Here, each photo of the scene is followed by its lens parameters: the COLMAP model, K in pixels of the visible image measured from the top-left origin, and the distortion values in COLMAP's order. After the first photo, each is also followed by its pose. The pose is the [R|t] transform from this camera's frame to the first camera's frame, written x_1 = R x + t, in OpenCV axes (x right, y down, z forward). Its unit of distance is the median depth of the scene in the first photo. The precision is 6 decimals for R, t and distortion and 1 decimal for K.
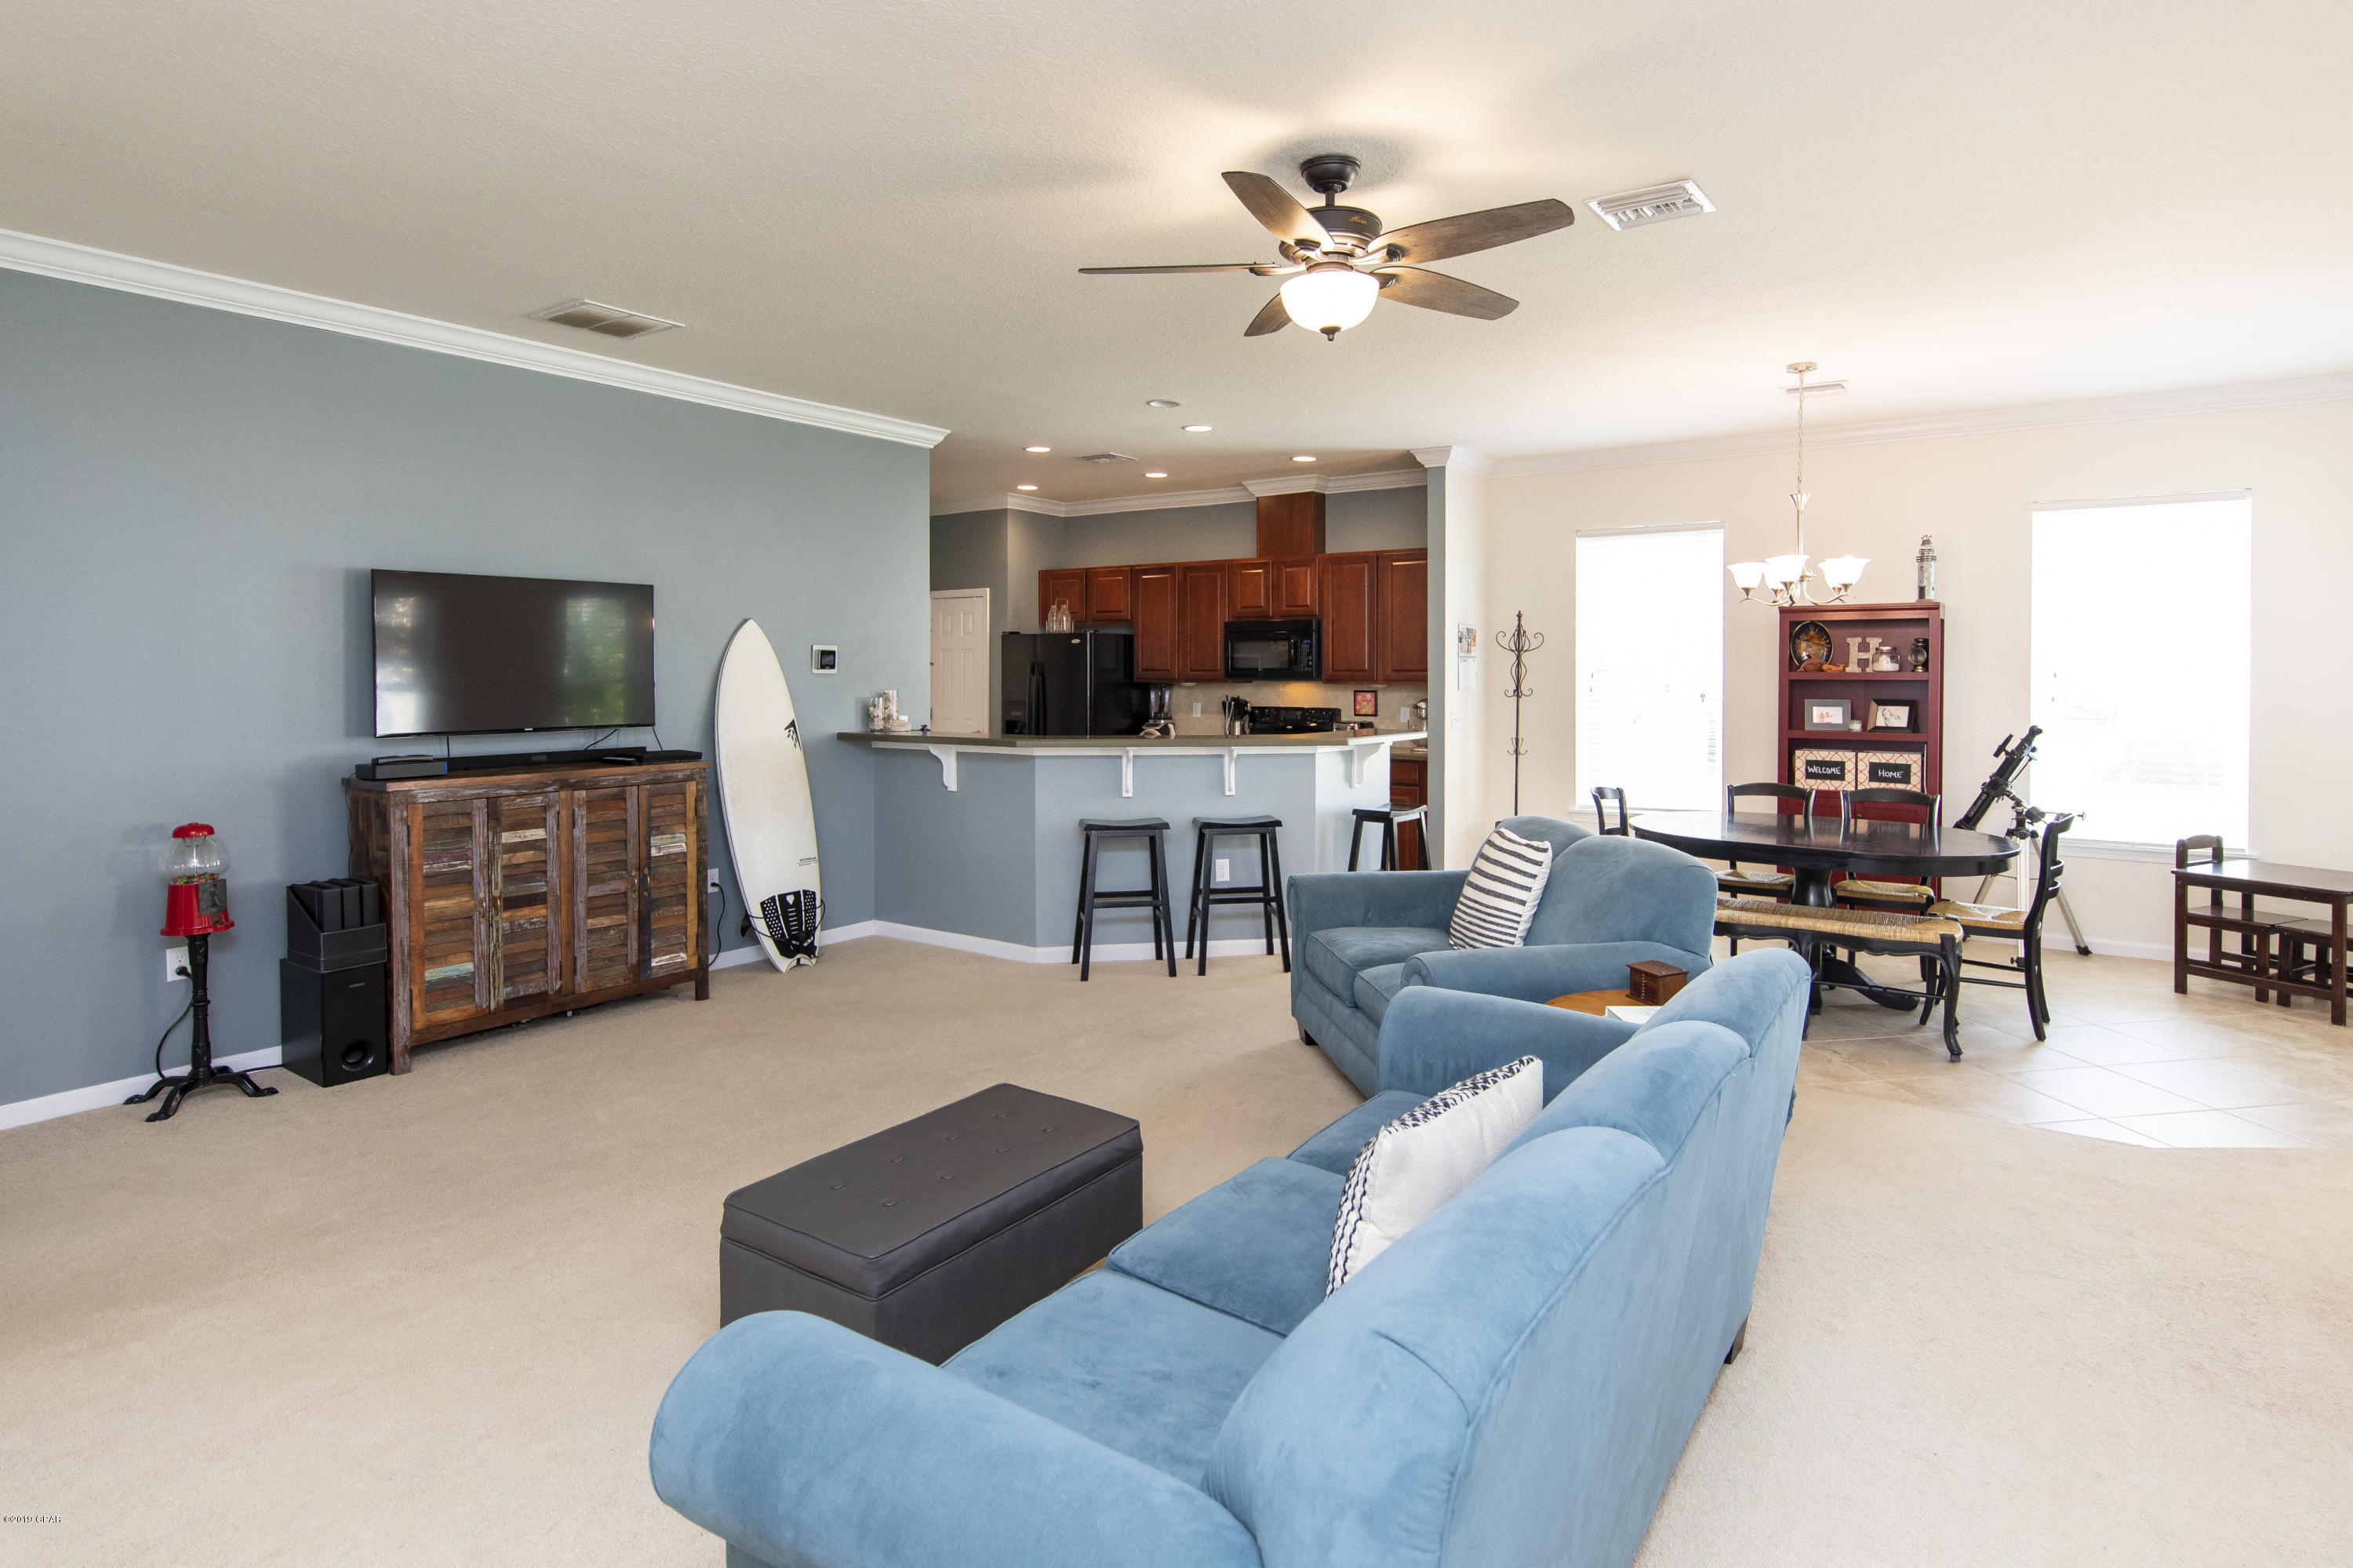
lens RADIAL K [[1191.0, 0, 1211.6], [0, 1191.0, 693.8], [0, 0, 1]] dist [0.008627, 0.000272]
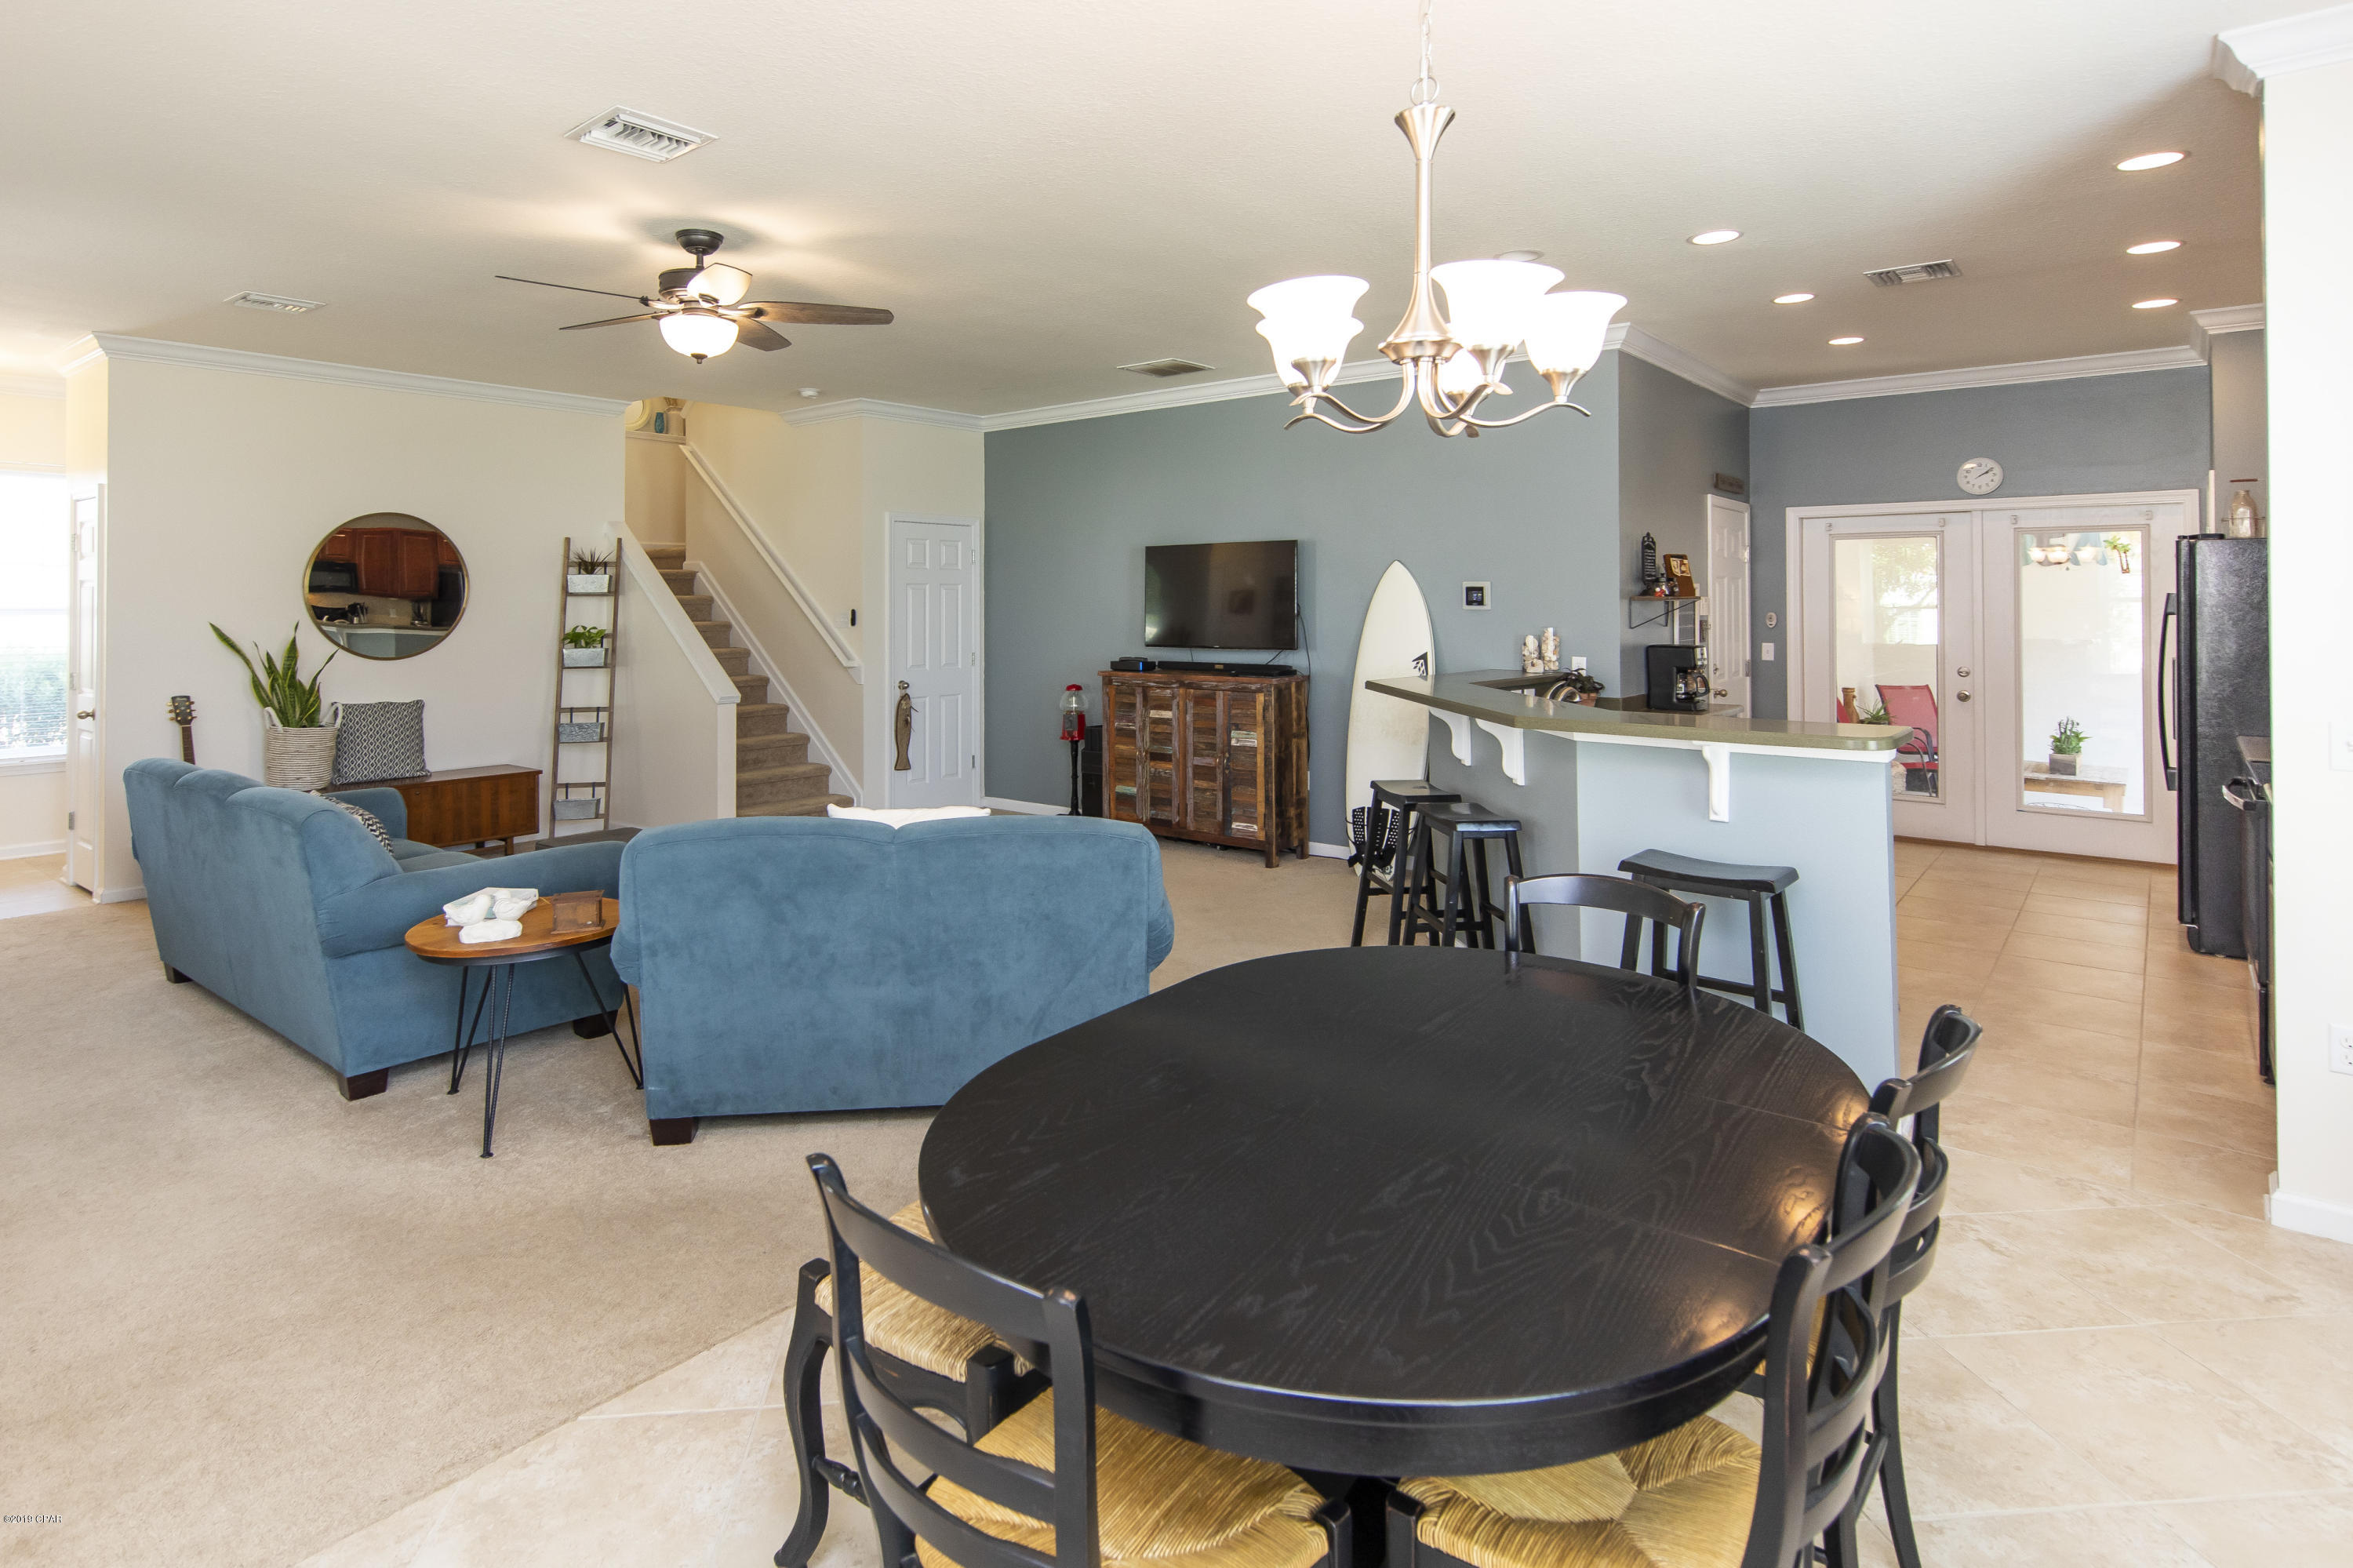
lens RADIAL K [[1191.0, 0, 1179.9], [0, 1191.0, 590.5], [0, 0, 1]] dist [0.008627, 0.000272]
pose [[-0.031687, -0.009561, -0.999452, 0.819318], [-0.019008, 0.999779, -0.008962, -0.023027], [0.999317, 0.018714, -0.031861, 0.920312]]
